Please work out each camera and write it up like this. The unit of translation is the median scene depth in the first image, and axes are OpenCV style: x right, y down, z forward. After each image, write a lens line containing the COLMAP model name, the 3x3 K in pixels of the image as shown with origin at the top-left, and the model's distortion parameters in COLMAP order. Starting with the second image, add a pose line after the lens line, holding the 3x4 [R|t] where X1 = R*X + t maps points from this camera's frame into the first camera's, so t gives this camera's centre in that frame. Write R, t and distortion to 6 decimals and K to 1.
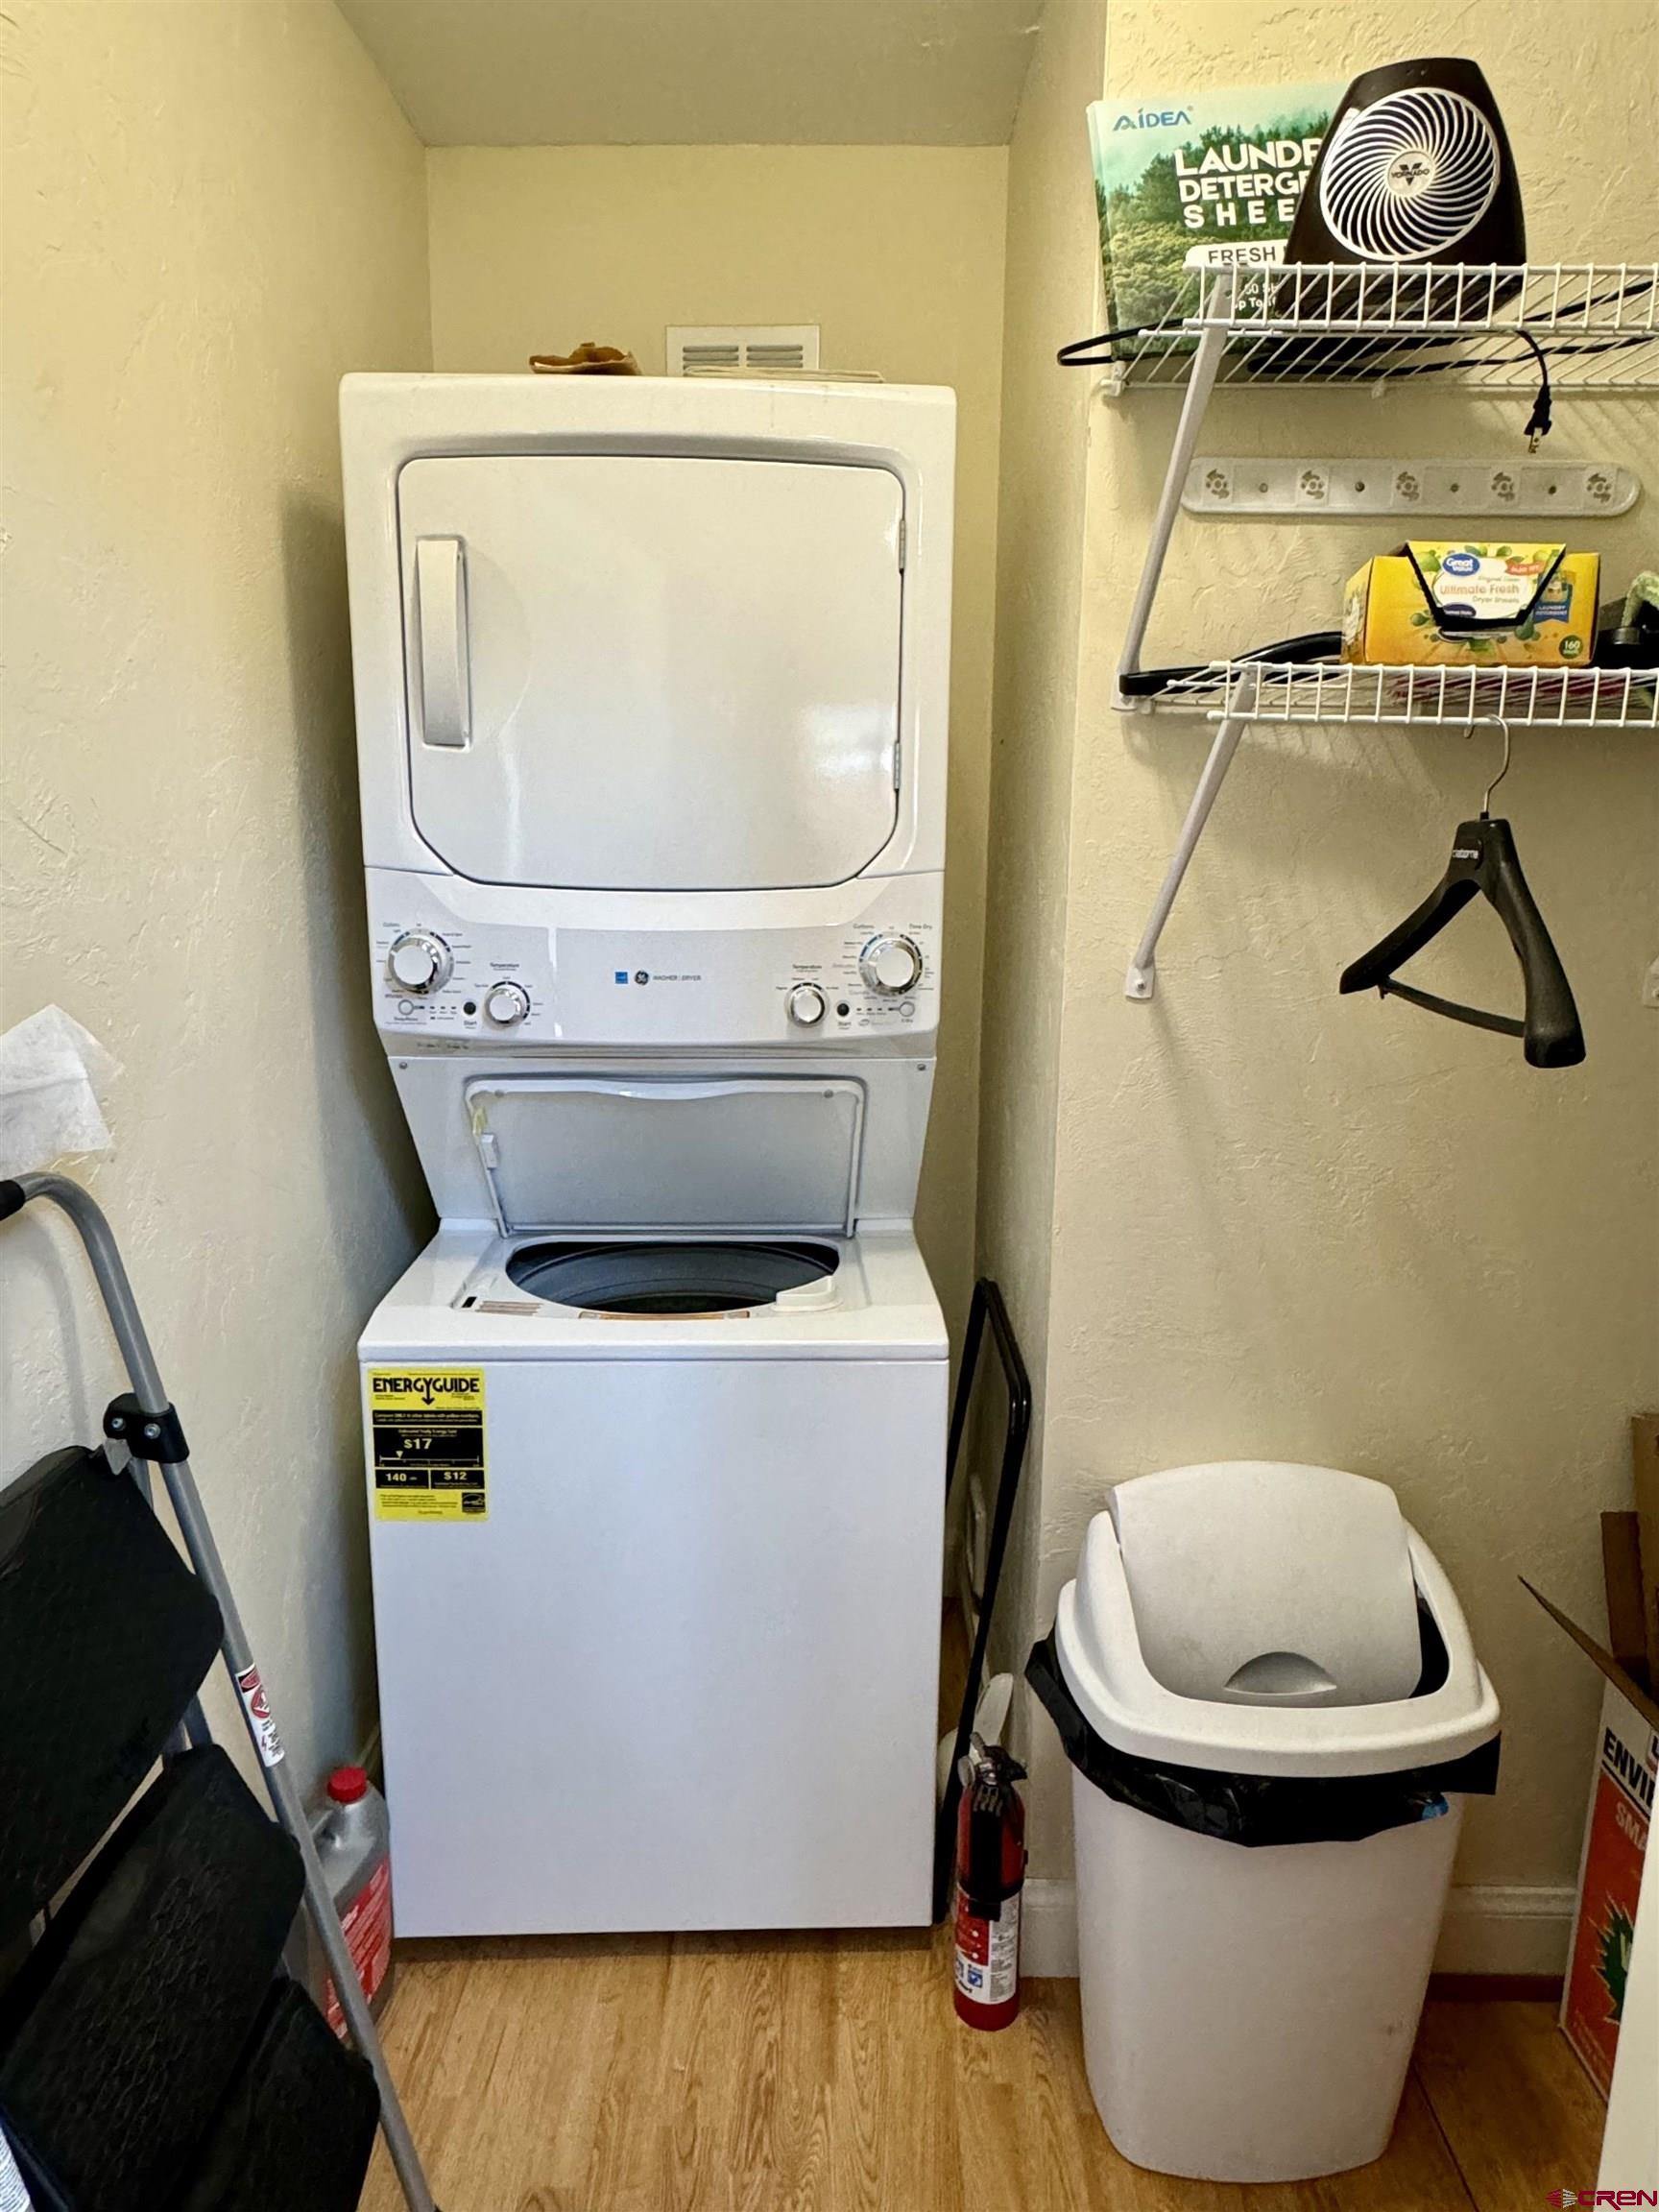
lens RADIAL K [[1375.0, 0, 833.2], [0, 1375.0, 1107.1], [0, 0, 1]] dist [0.000463, -0.000360]
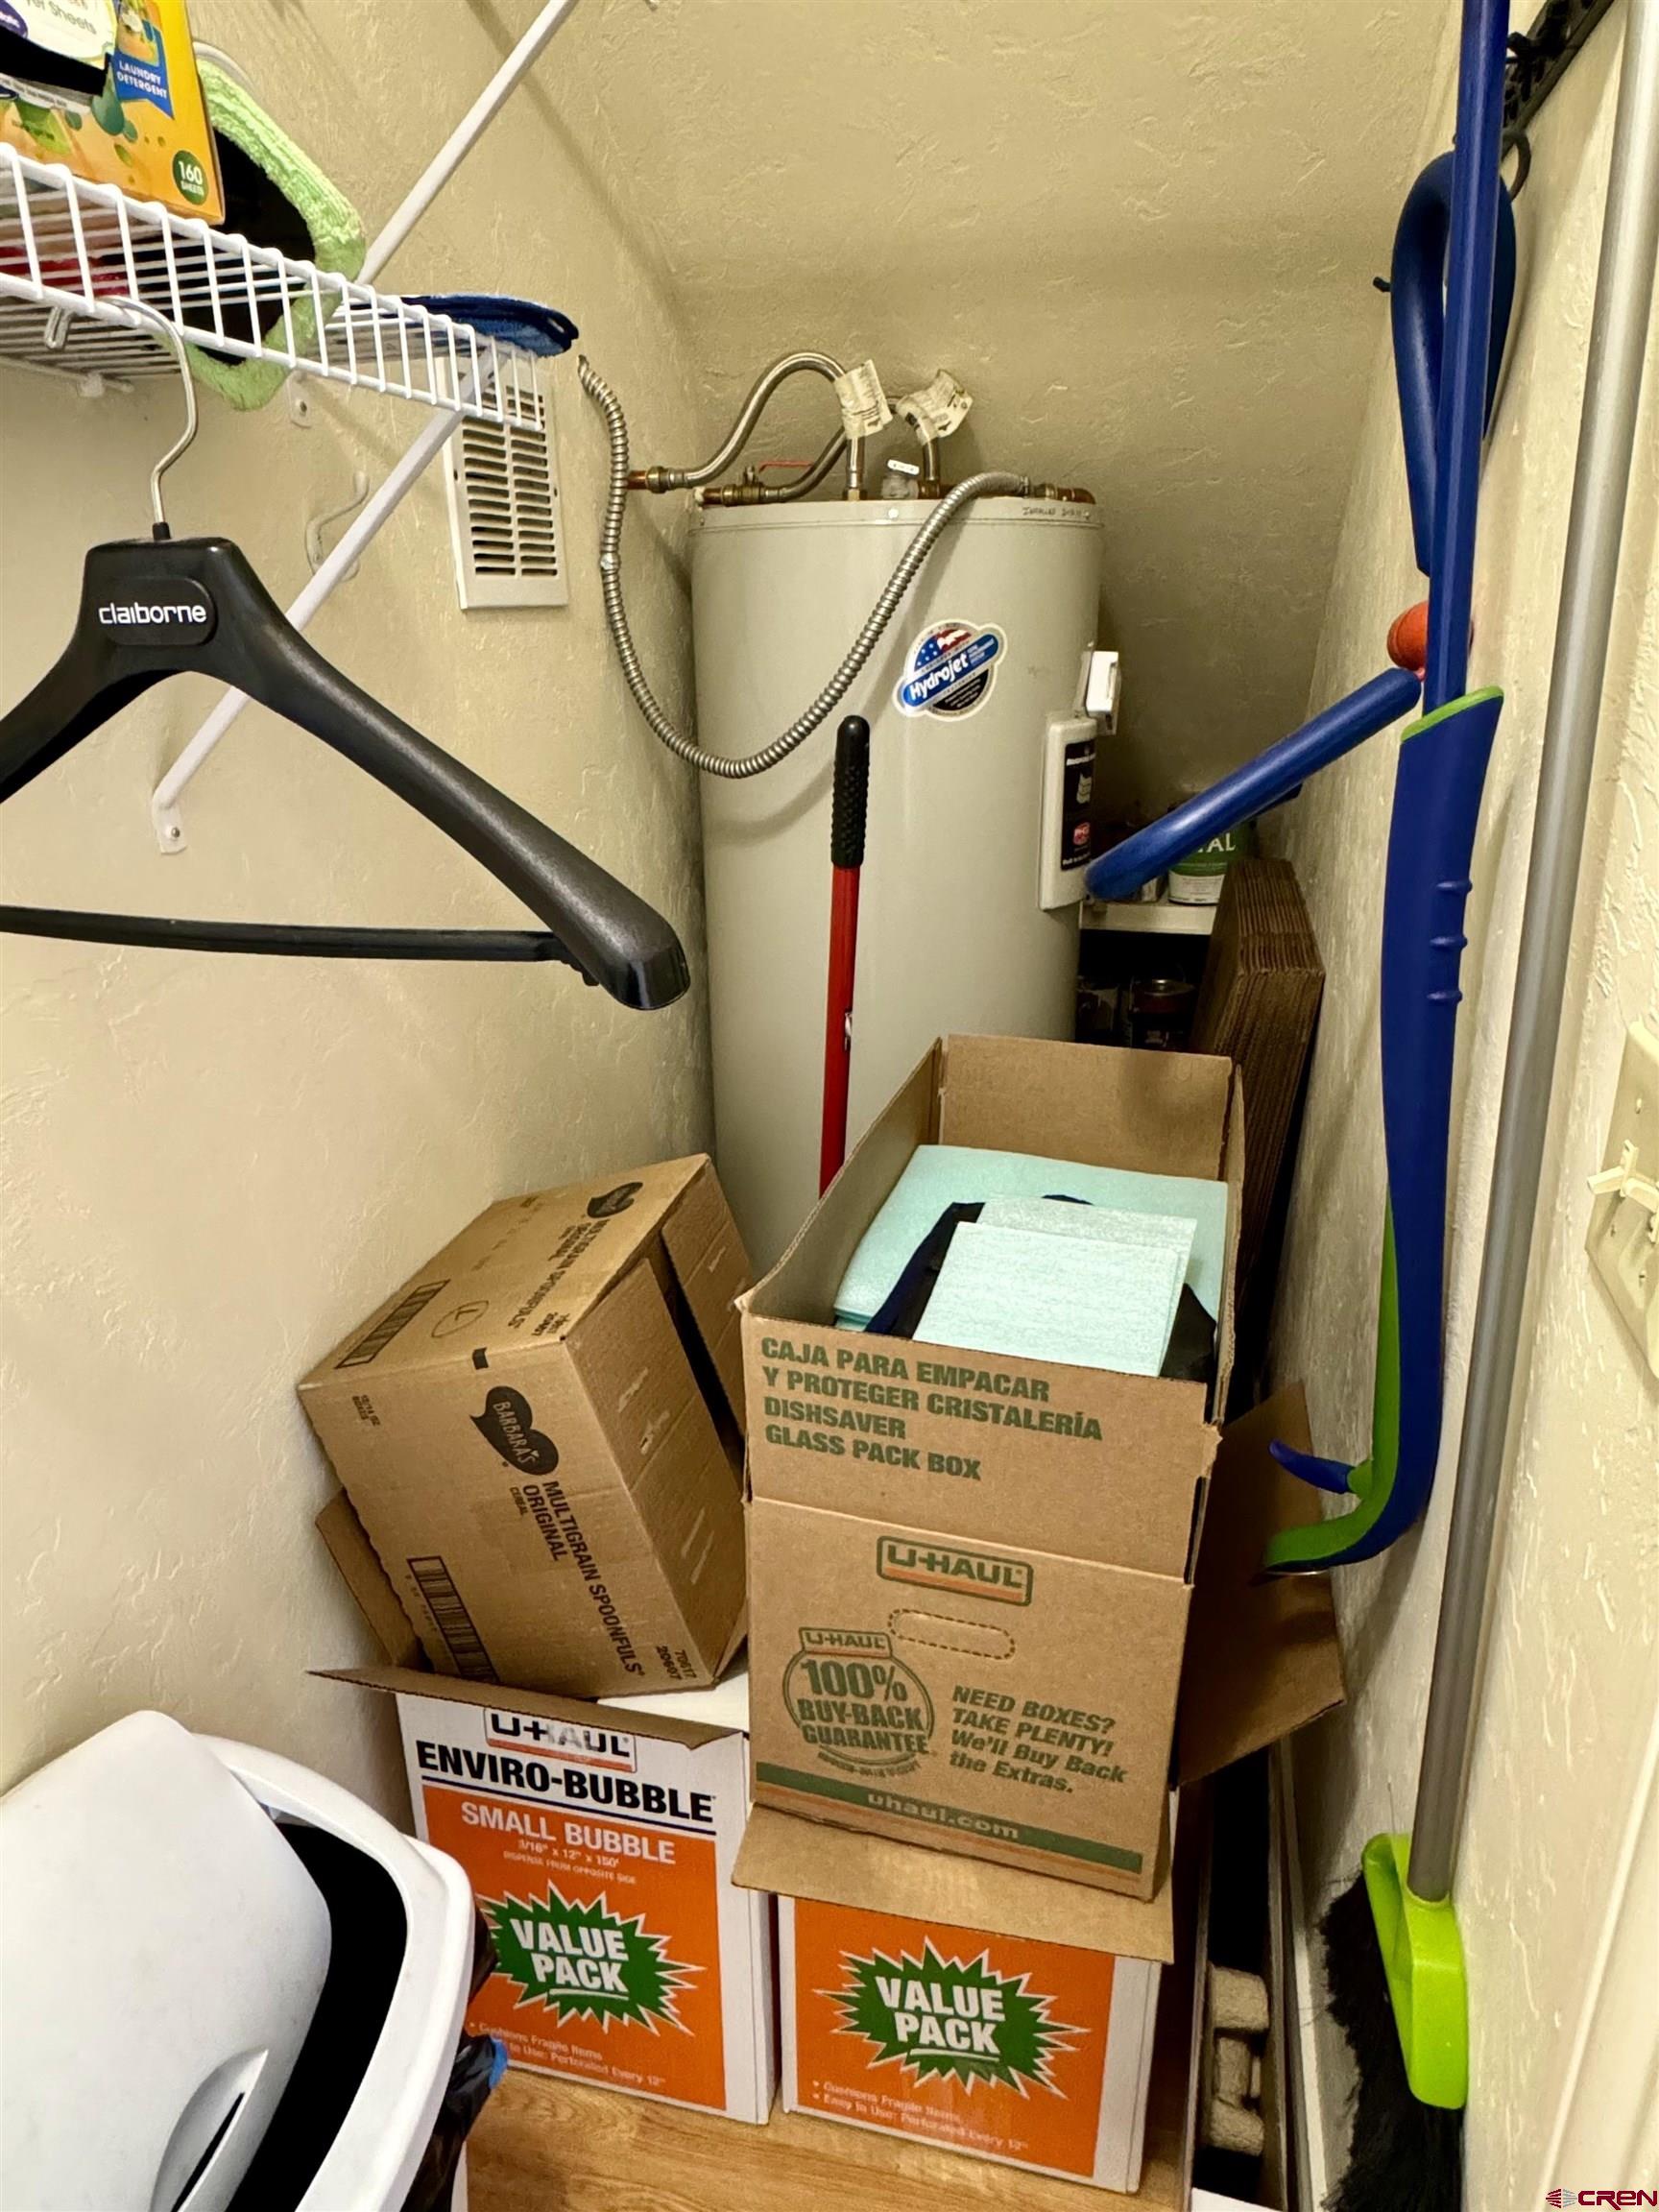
lens RADIAL K [[1375.0, 0, 835.3], [0, 1375.0, 1107.5], [0, 0, 1]] dist [0.000463, -0.000360]
pose [[0.211643, -0.350374, 0.912384, 0.012643], [0.190395, 0.930427, 0.313137, -0.131666], [-0.958622, 0.107440, 0.263628, 0.676725]]
